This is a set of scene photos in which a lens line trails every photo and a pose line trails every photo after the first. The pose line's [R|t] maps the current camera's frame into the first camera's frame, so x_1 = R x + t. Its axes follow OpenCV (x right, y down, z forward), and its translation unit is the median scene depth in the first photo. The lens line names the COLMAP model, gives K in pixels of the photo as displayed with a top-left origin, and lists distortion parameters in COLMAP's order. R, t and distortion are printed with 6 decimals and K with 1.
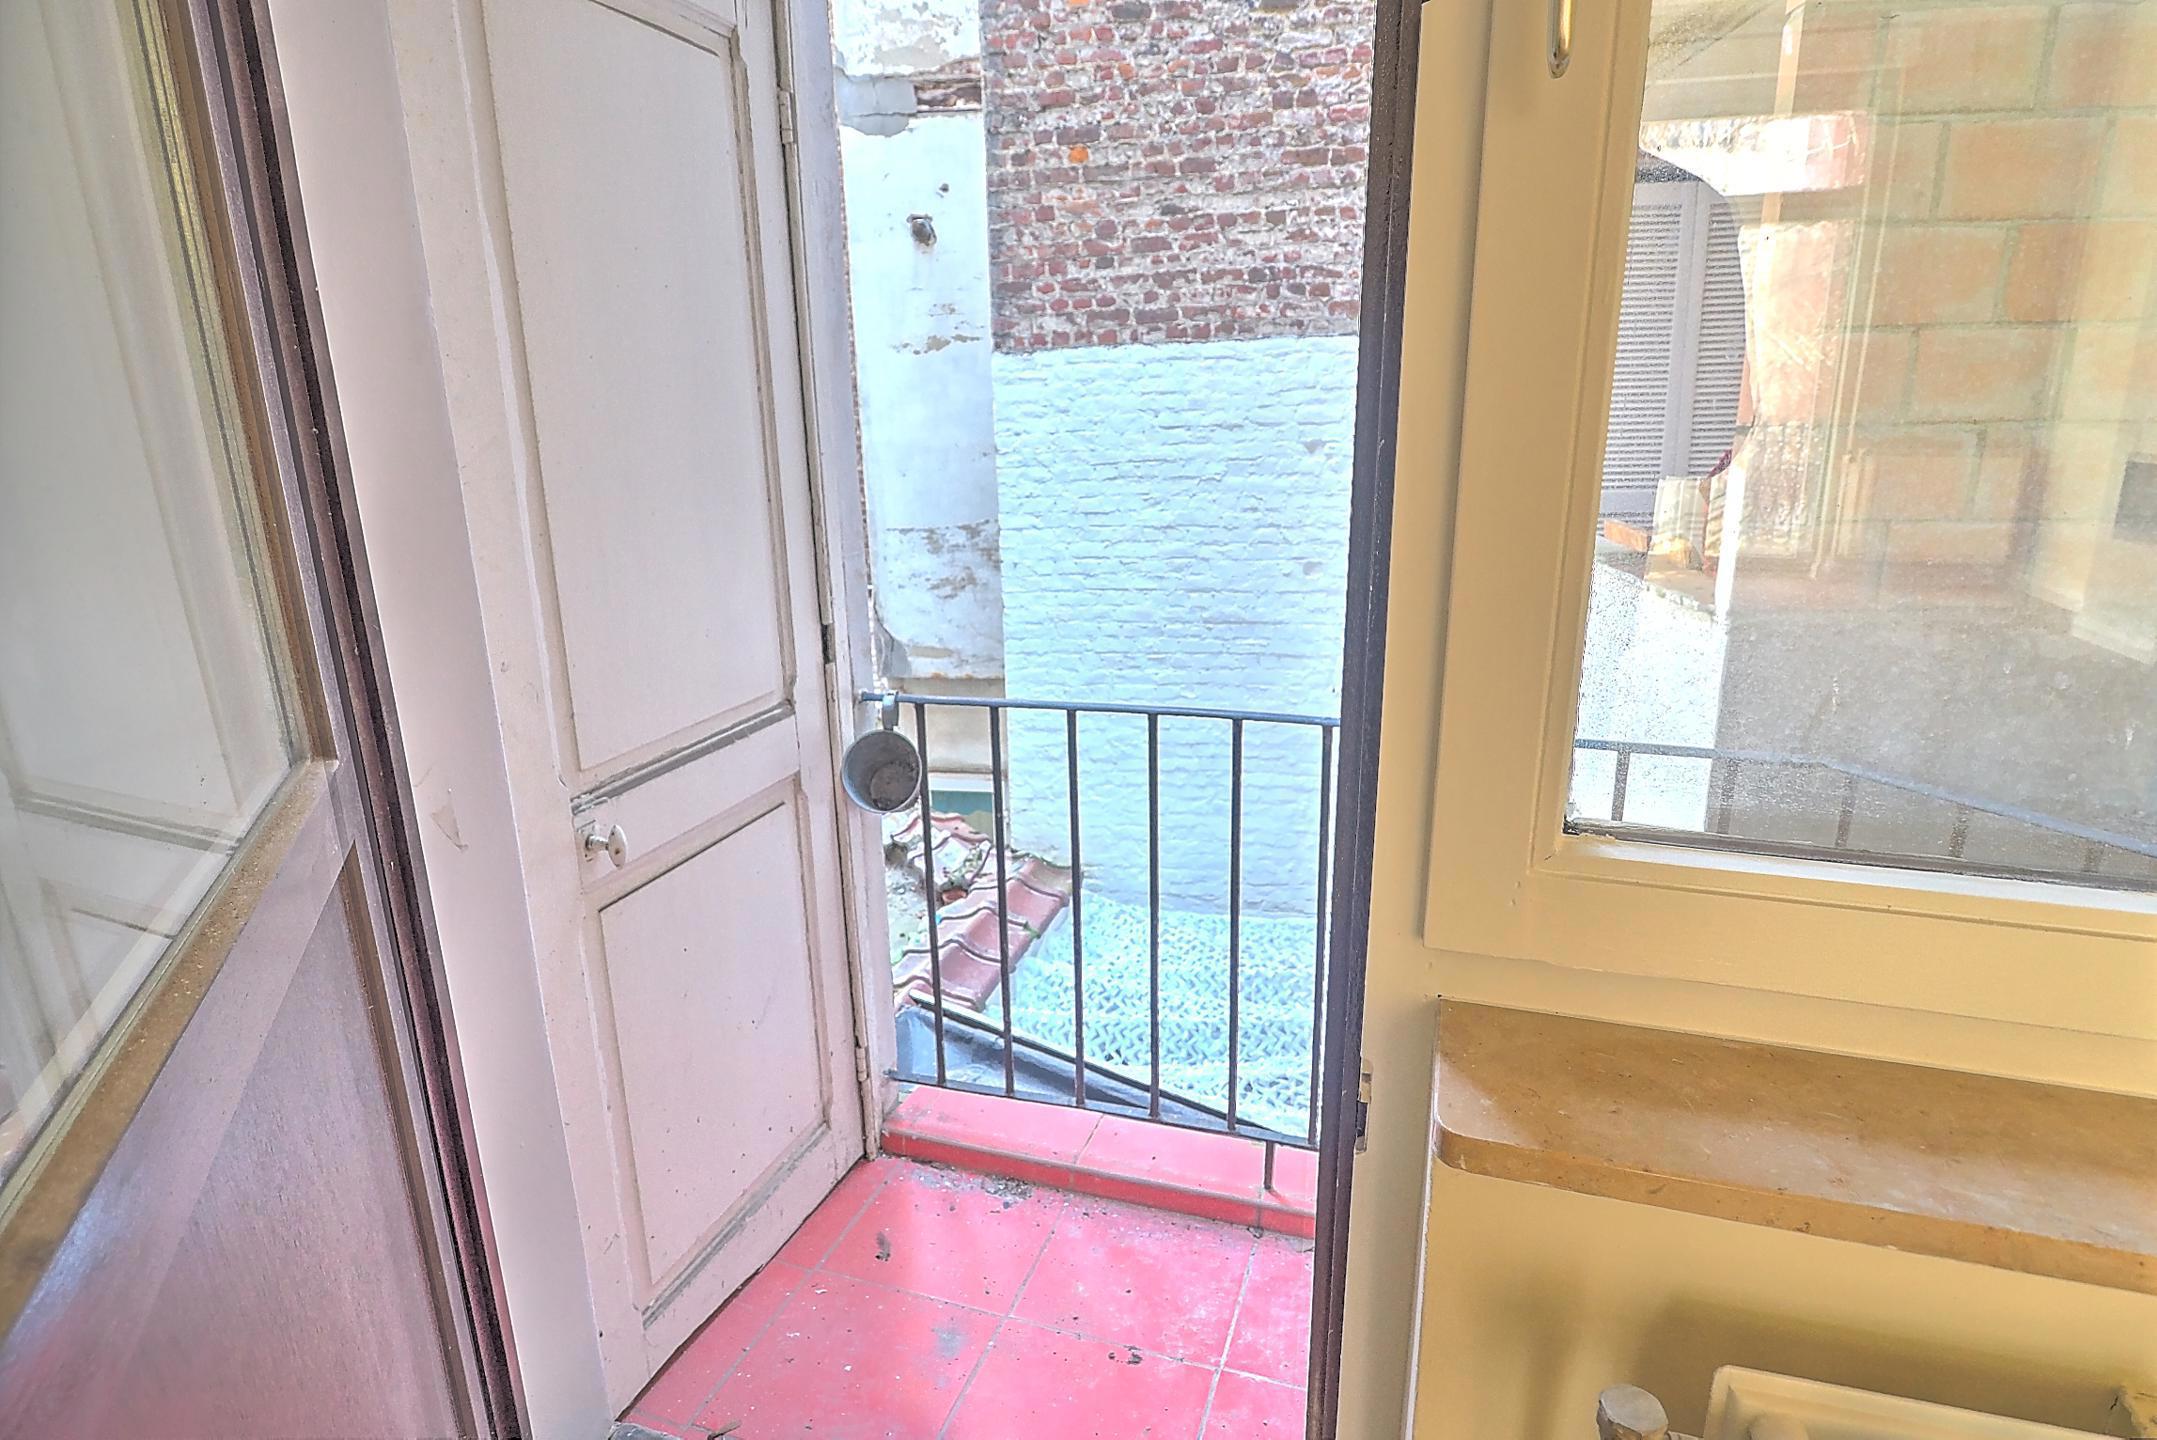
lens RADIAL K [[1169.3, 0, 1043.7], [0, 1169.3, 735.0], [0, 0, 1]] dist [-0.002660, -0.001051]
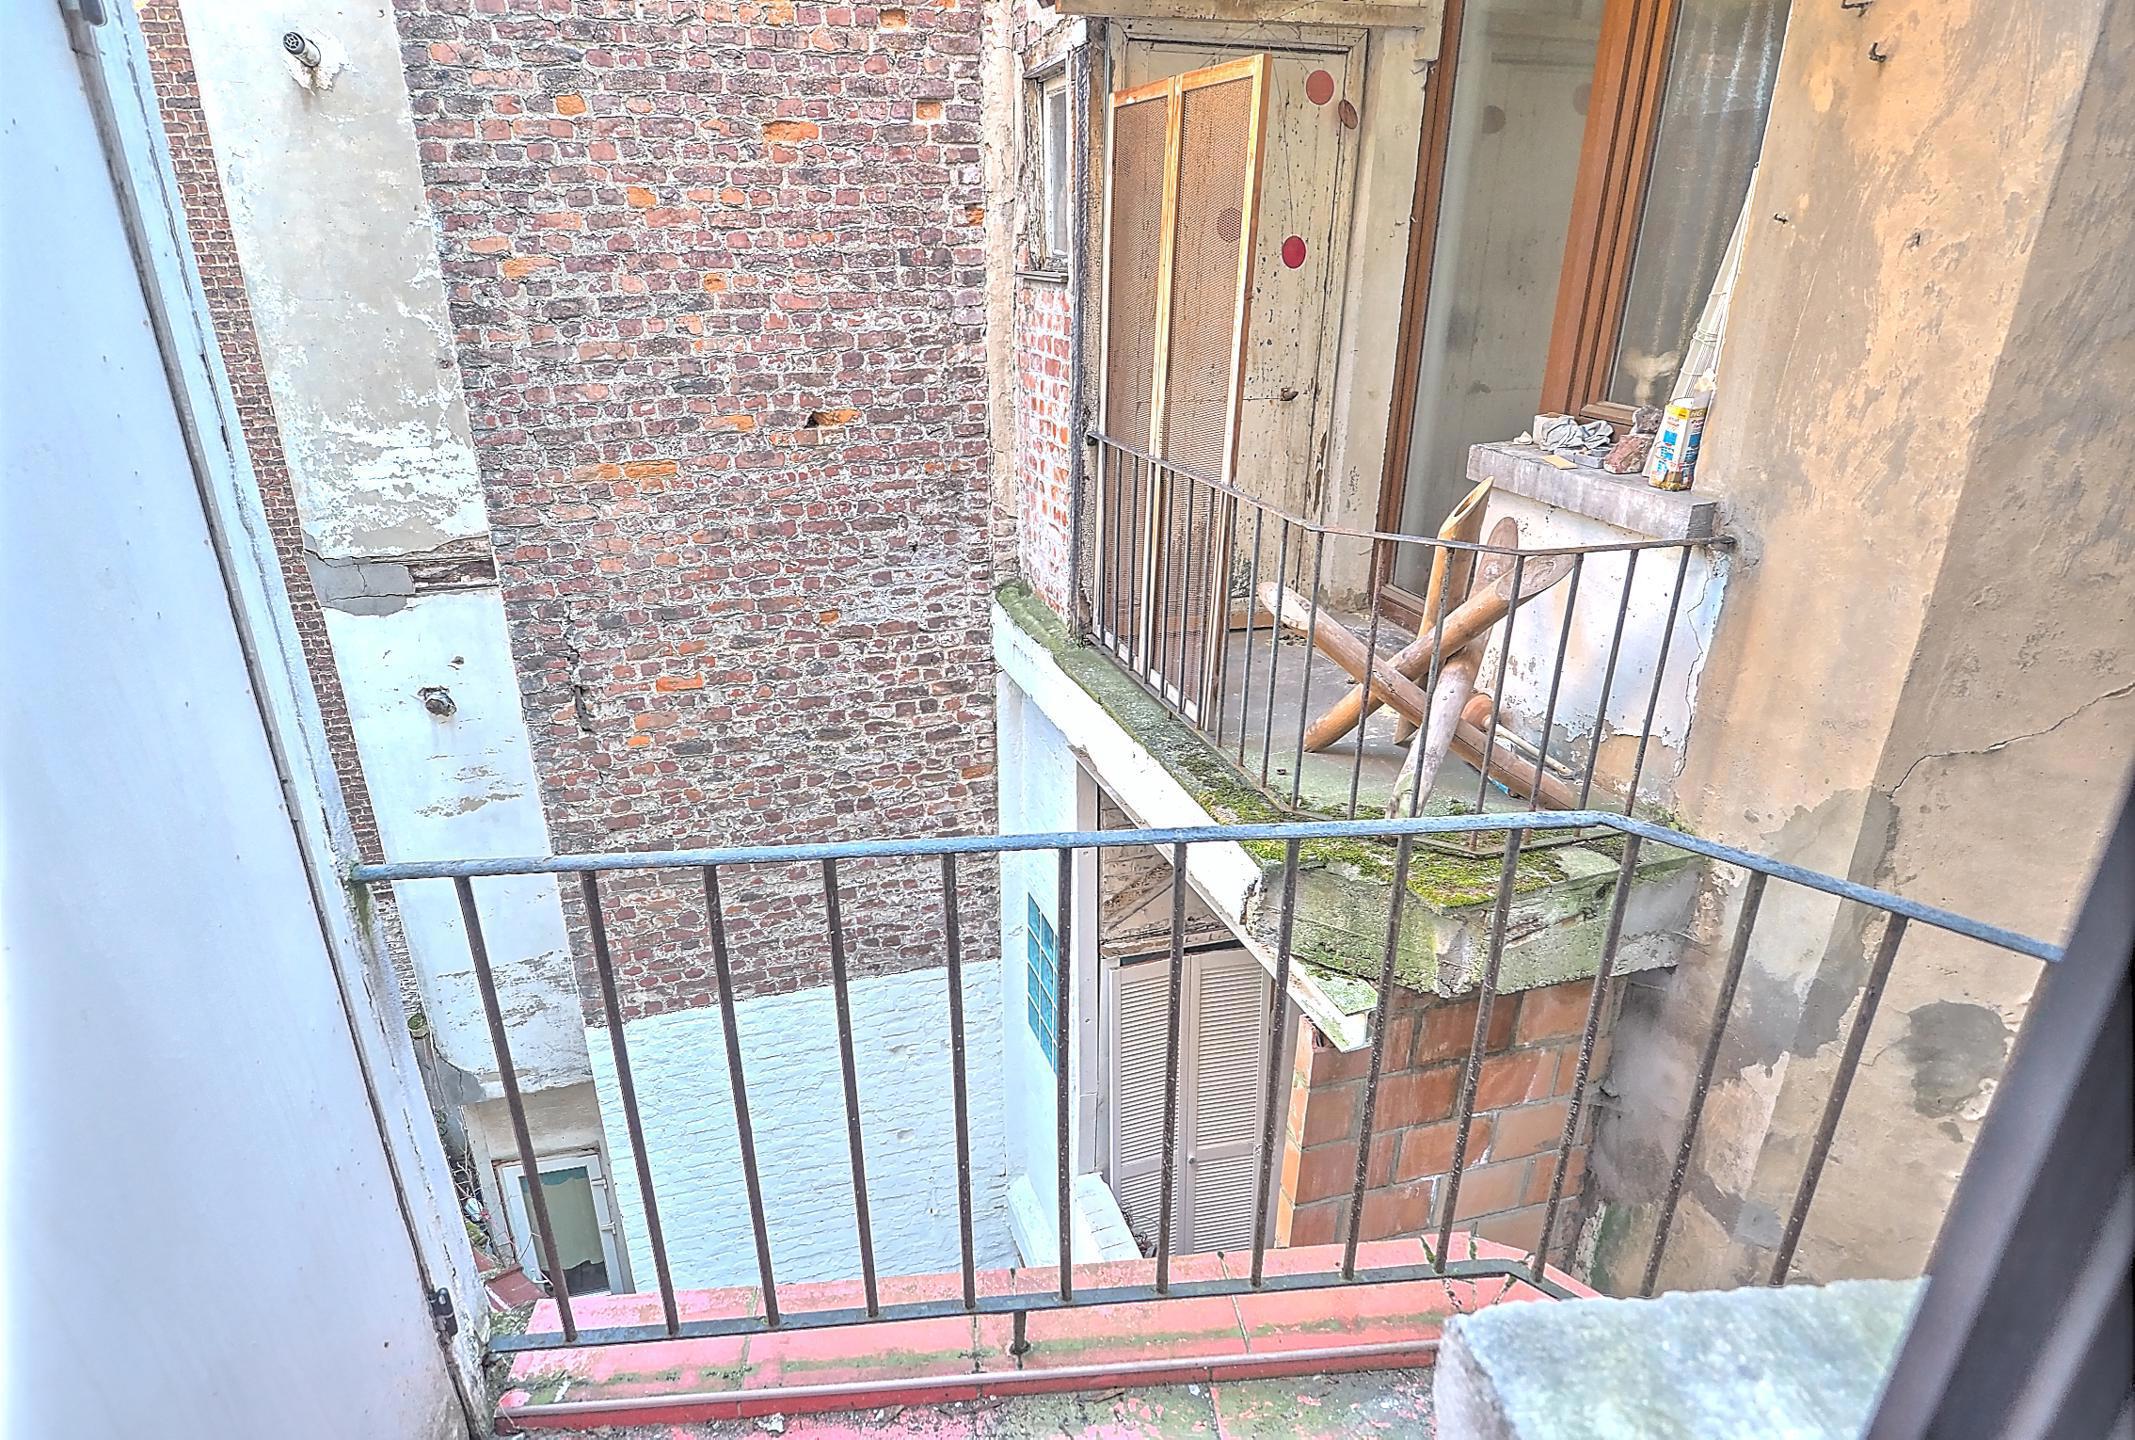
lens RADIAL K [[1158.3, 0, 1020.9], [0, 1158.3, 736.3], [0, 0, 1]] dist [-0.003541, 0.000339]
pose [[0.916465, -0.137352, 0.375801, -0.041074], [0.091803, 0.986360, 0.136627, -0.712495], [-0.389441, -0.090714, 0.916573, -0.052616]]
